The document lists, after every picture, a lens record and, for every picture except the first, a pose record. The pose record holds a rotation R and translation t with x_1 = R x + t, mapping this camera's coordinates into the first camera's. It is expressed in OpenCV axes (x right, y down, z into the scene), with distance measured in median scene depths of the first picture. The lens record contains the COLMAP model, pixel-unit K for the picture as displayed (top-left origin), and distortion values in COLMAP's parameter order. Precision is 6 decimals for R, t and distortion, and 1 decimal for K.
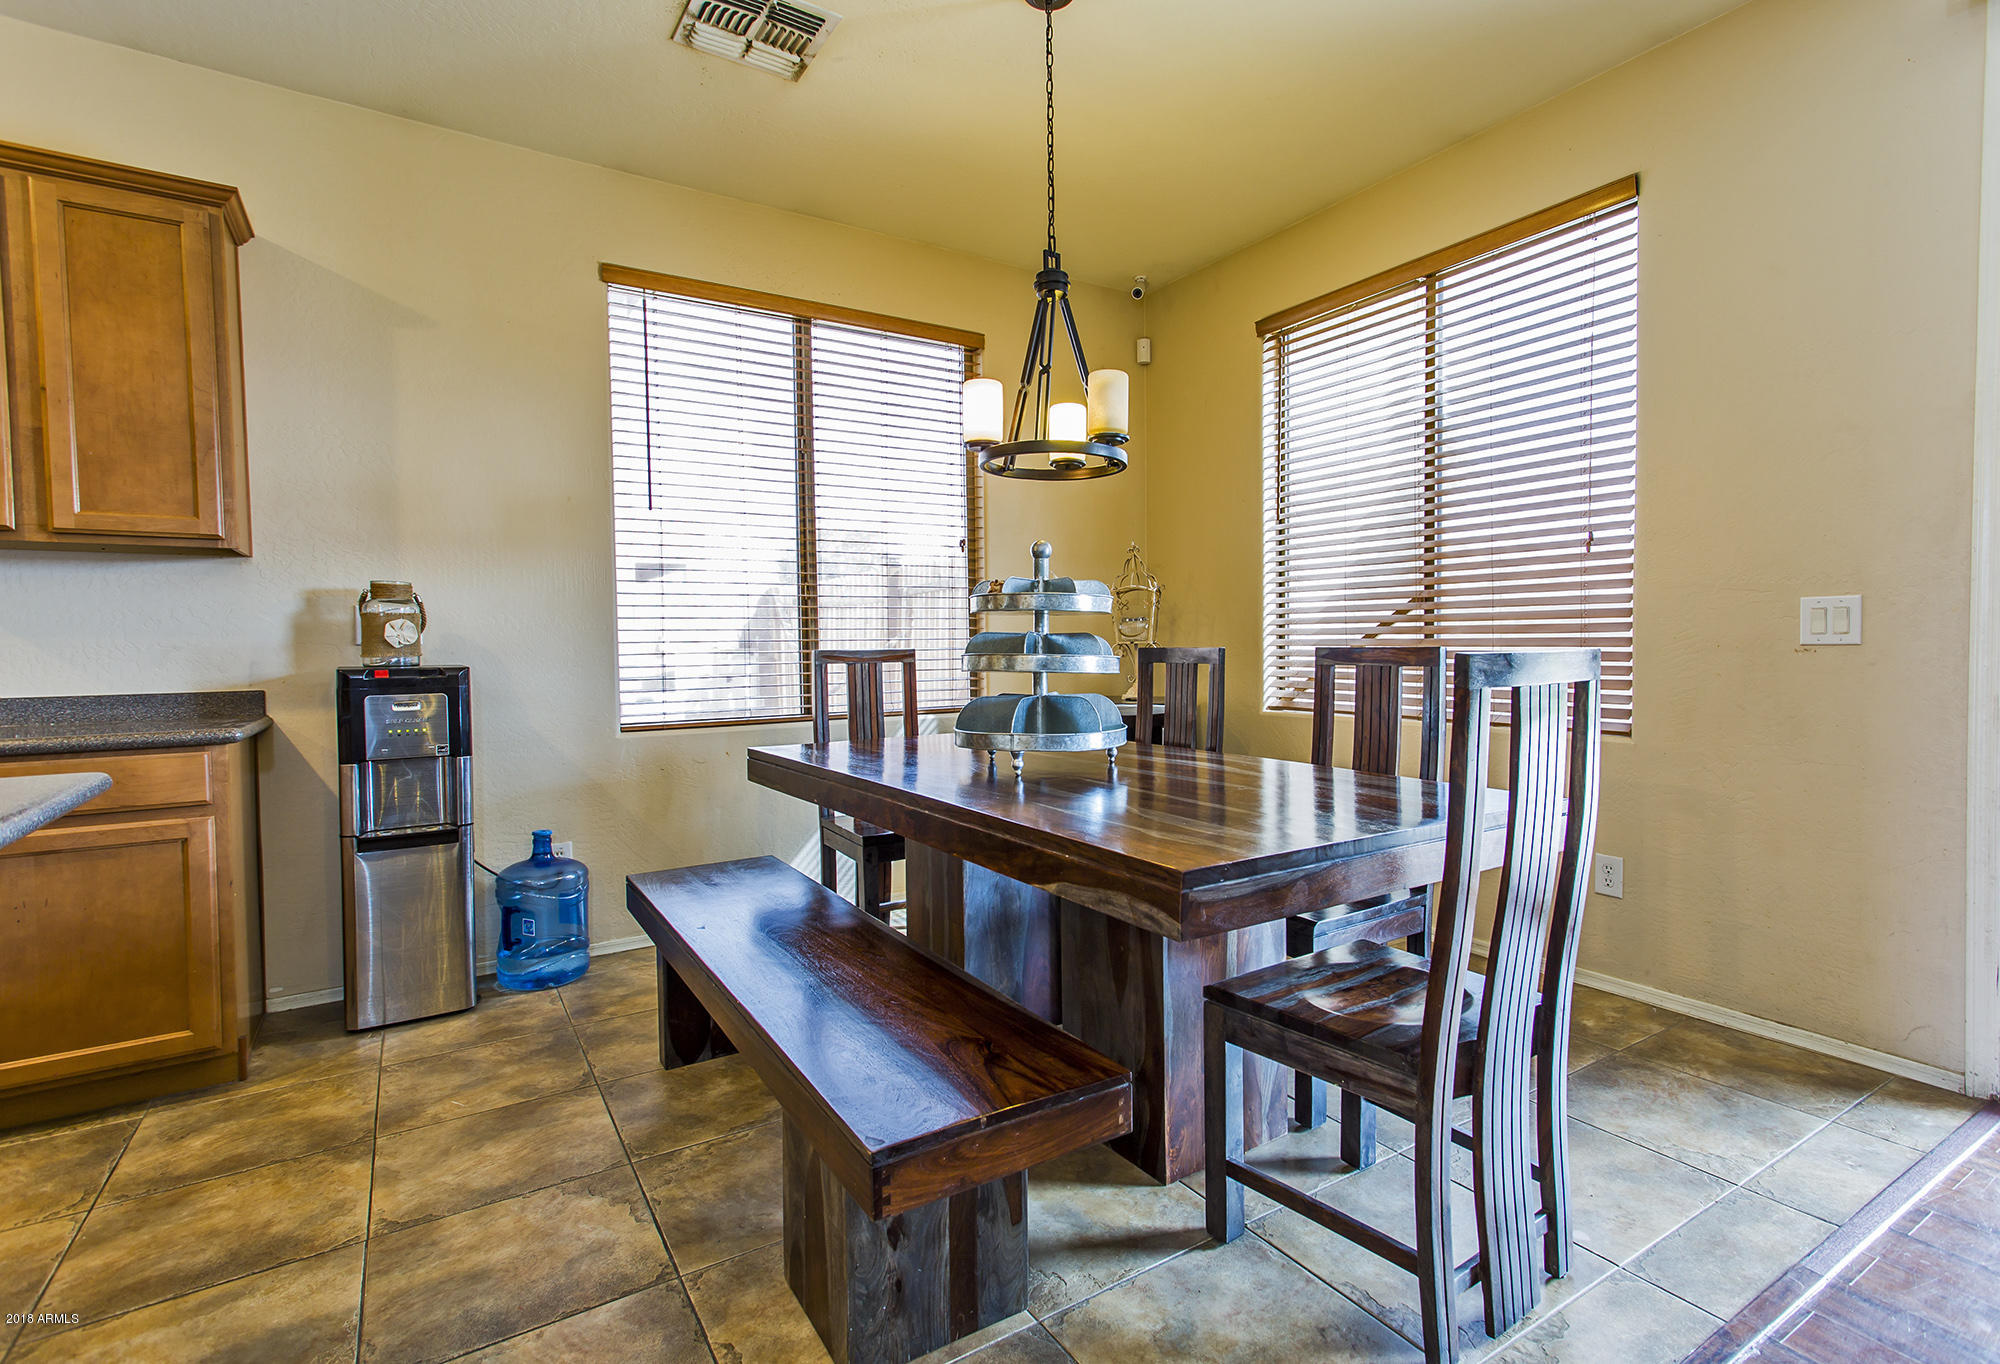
lens RADIAL K [[978.3, 0, 1059.9], [0, 978.3, 668.8], [0, 0, 1]] dist [0.021247, 0.000416]
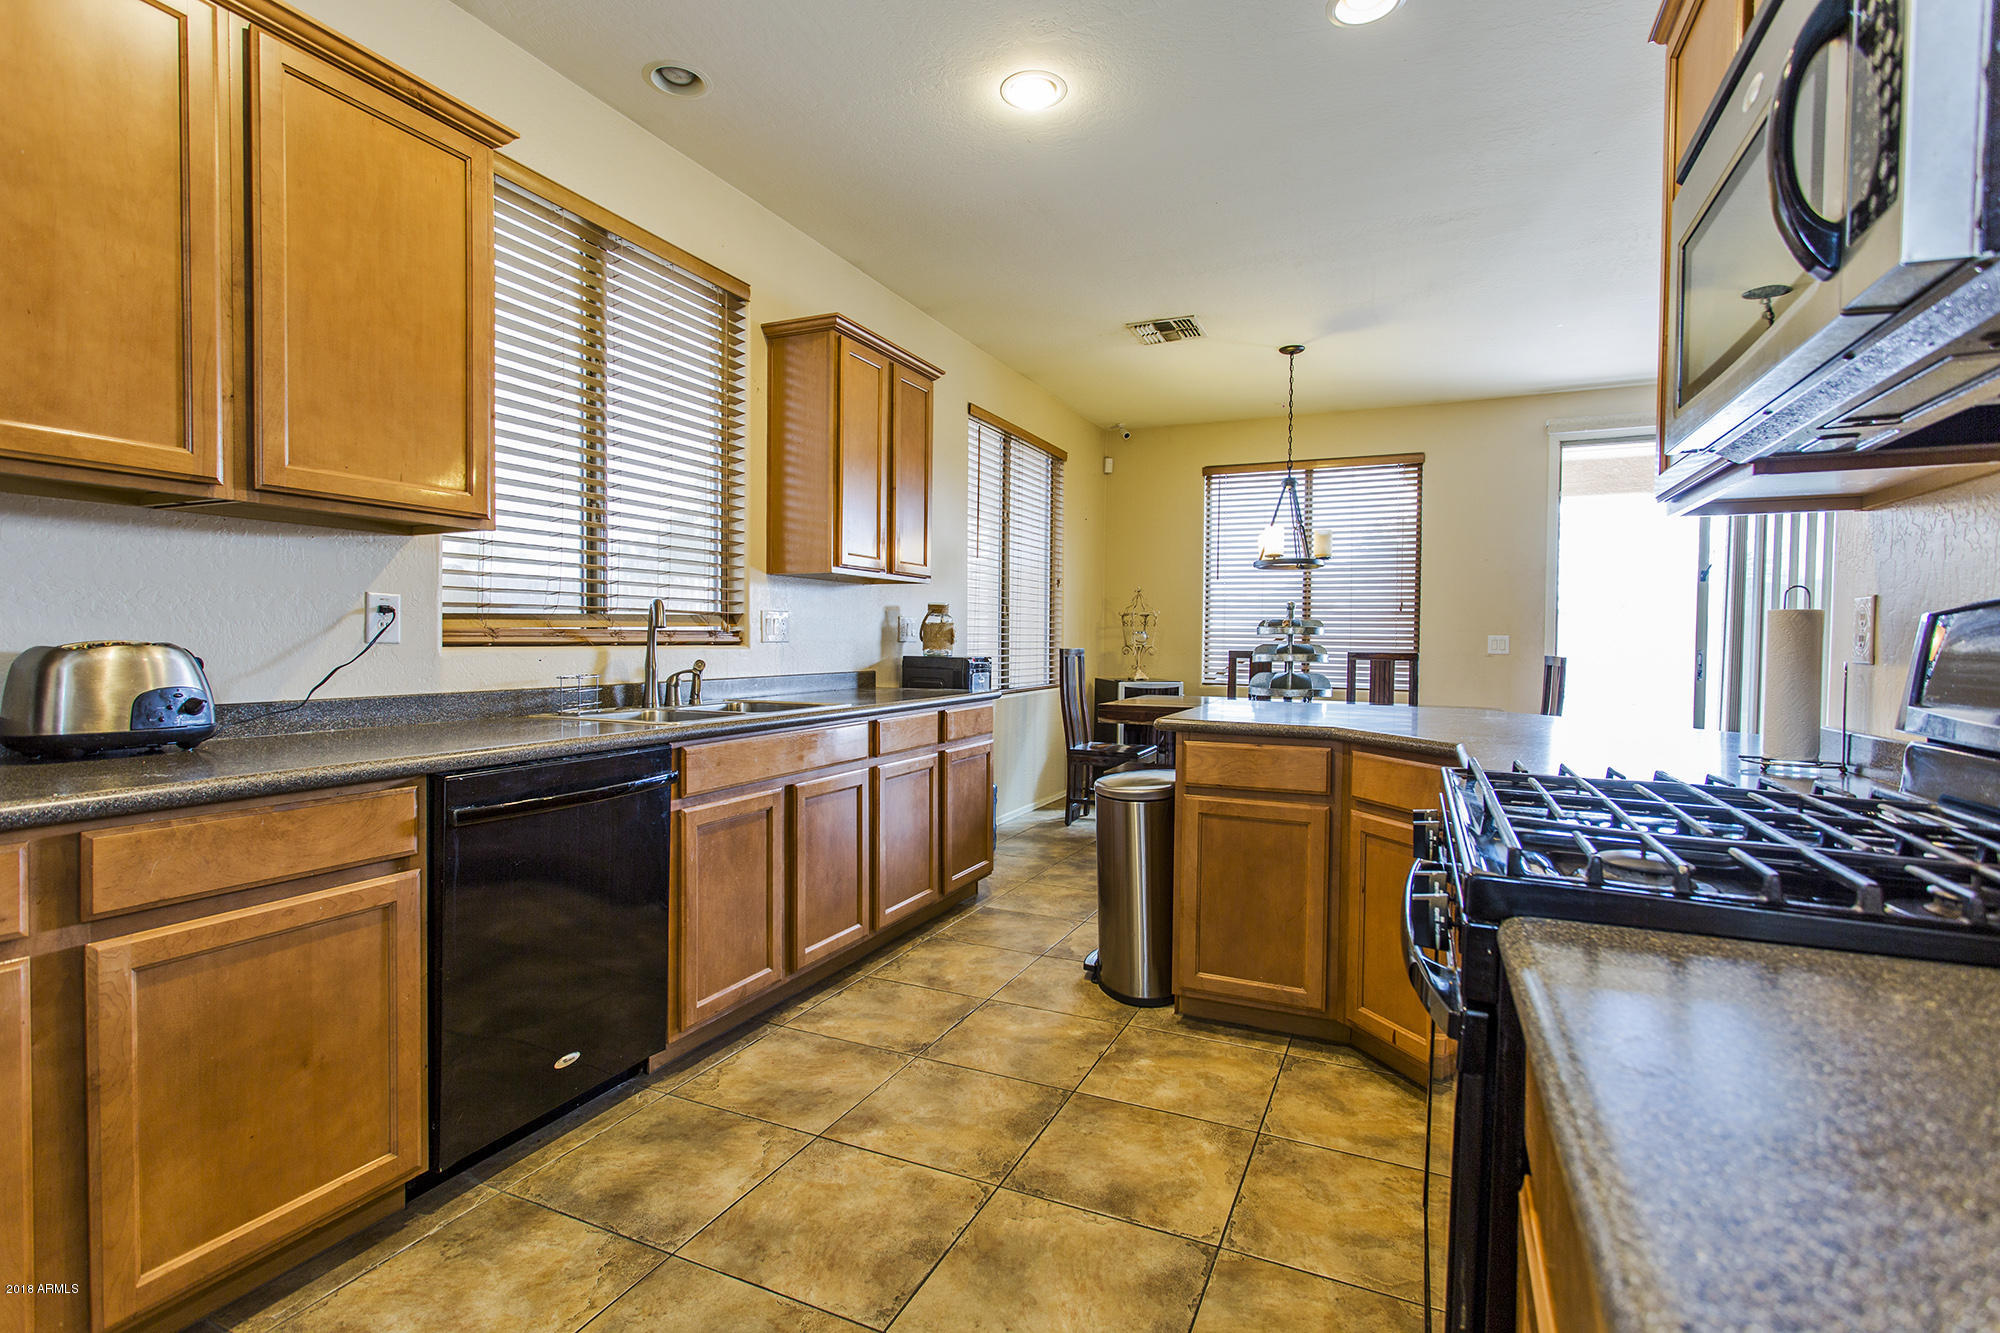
lens RADIAL K [[936.4, 0, 994.2], [0, 936.4, 663.7], [0, 0, 1]] dist [0.005300, 0.000727]
pose [[0.848293, 0.006330, 0.529490, -1.413106], [-0.005569, 0.999980, -0.003034, 0.015170], [-0.529498, -0.000375, 0.848311, -0.341458]]
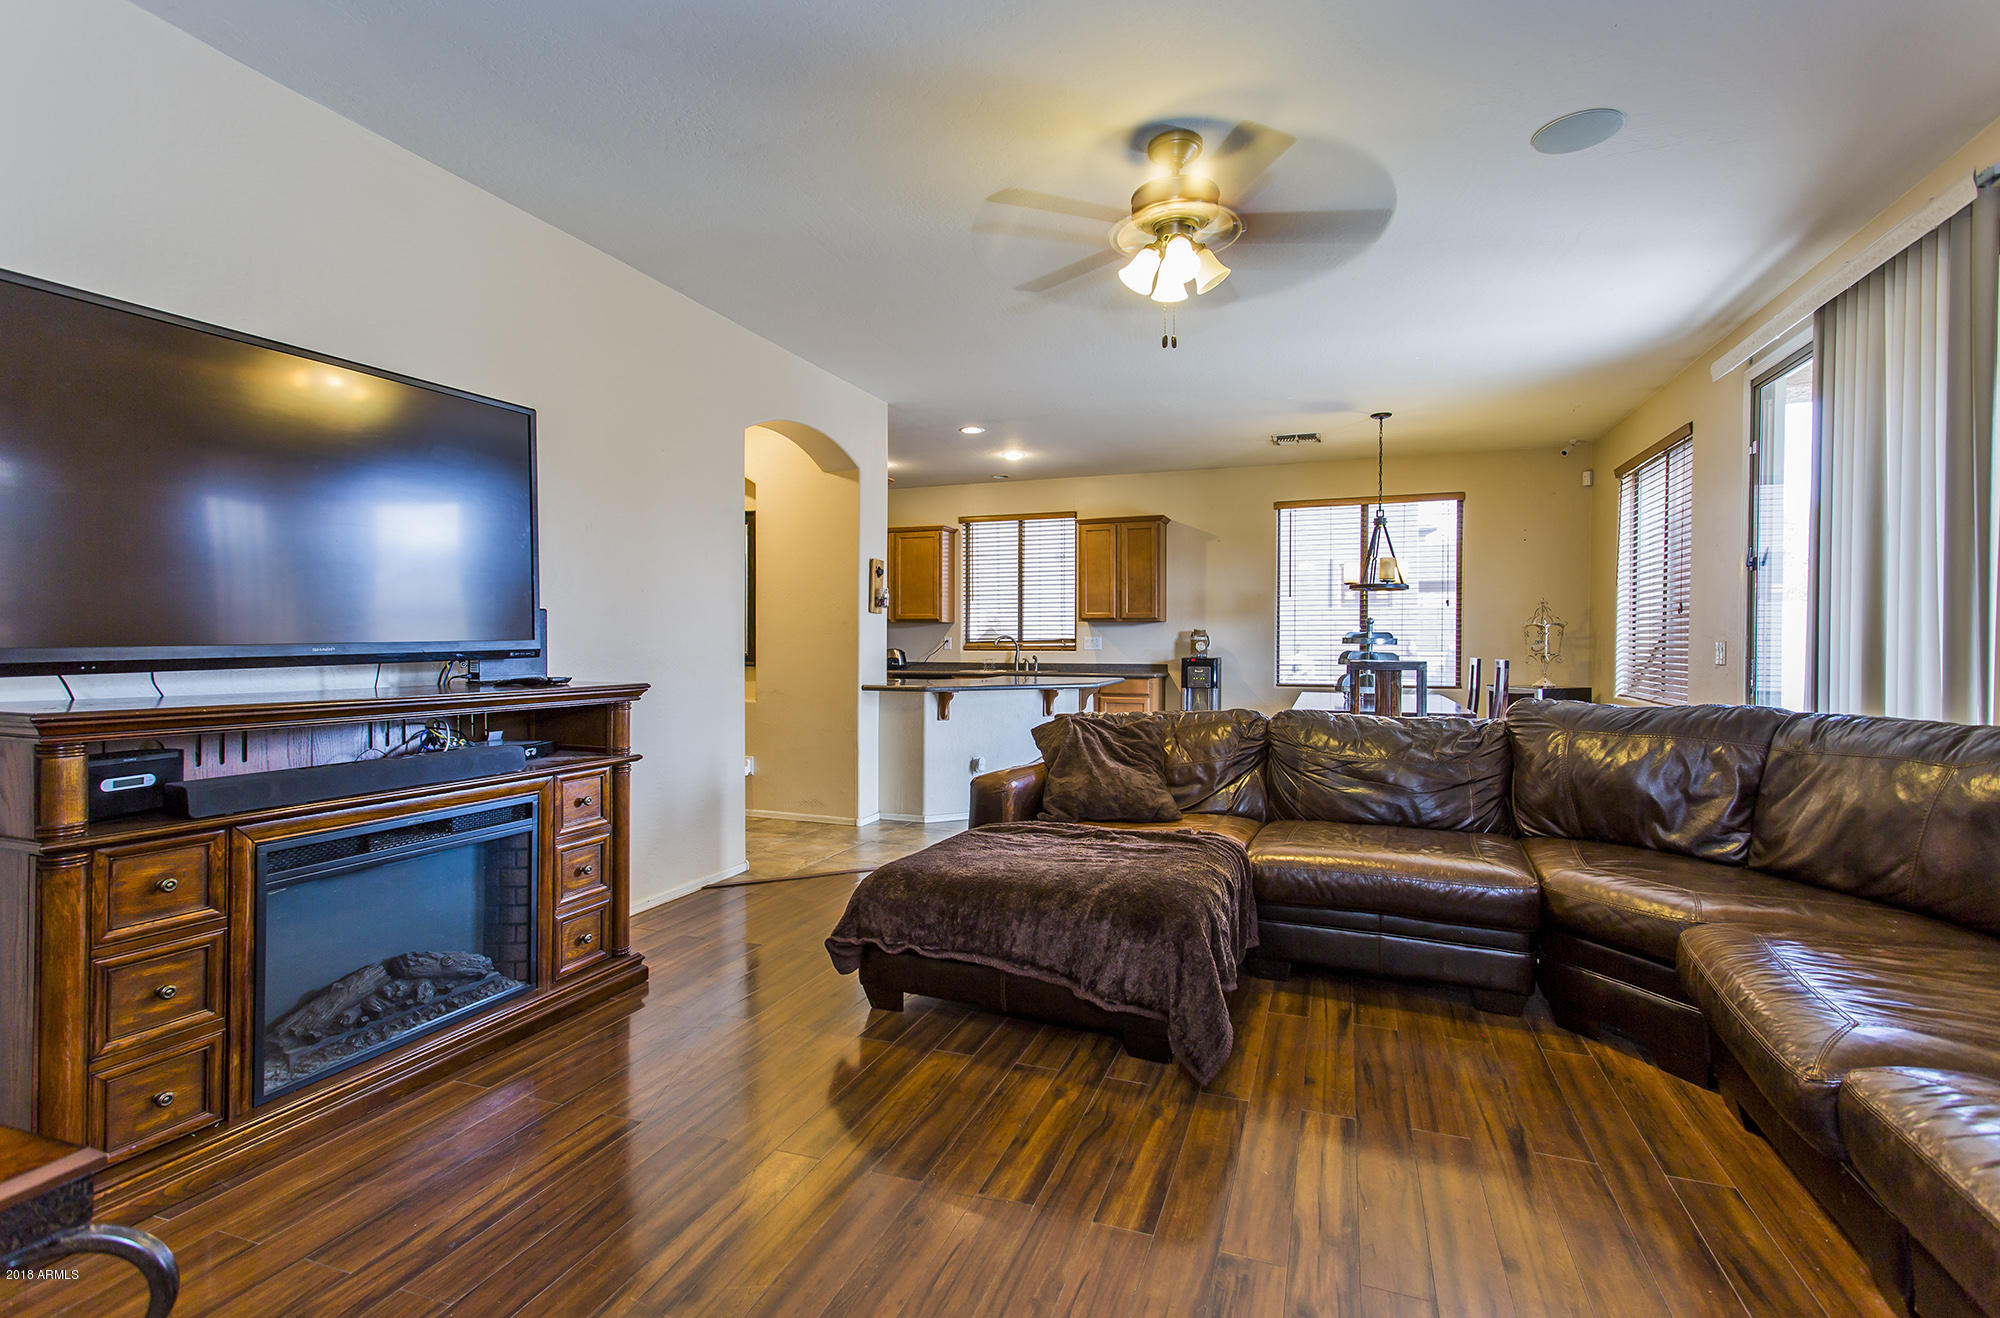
lens RADIAL K [[922.2, 0, 996.3], [0, 922.2, 655.6], [0, 0, 1]] dist [0.017674, 0.000374]
pose [[0.586917, 0.024170, -0.809286, 1.228638], [-0.031332, 0.999484, 0.007127, -0.008138], [0.809041, 0.021173, 0.587371, -1.143182]]
